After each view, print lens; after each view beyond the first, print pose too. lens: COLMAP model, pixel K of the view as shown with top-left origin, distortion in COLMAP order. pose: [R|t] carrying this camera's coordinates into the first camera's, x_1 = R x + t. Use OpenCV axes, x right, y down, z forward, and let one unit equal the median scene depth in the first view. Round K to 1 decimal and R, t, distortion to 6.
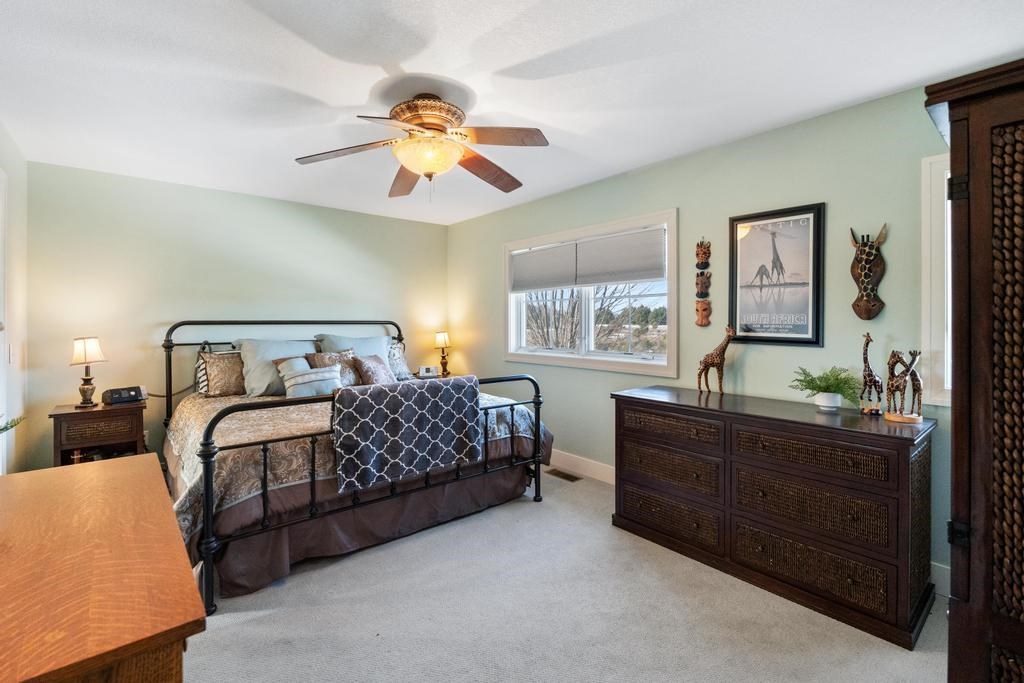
lens RADIAL K [[453.0, 0, 519.5], [0, 453.0, 322.2], [0, 0, 1]] dist [-0.004287, -0.000248]
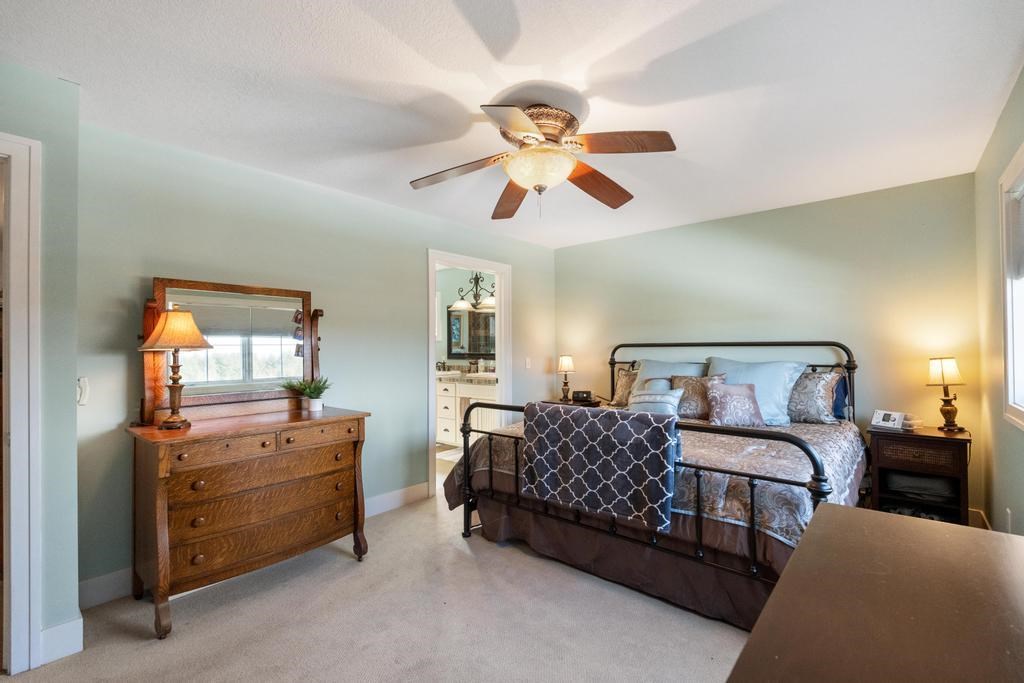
lens RADIAL K [[453.0, 0, 515.2], [0, 453.0, 343.2], [0, 0, 1]] dist [-0.004287, -0.000248]
pose [[0.150150, -0.010643, -0.988606, 0.588479], [0.007009, 0.999928, -0.009700, 0.006454], [0.988638, -0.005473, 0.150214, 0.647127]]
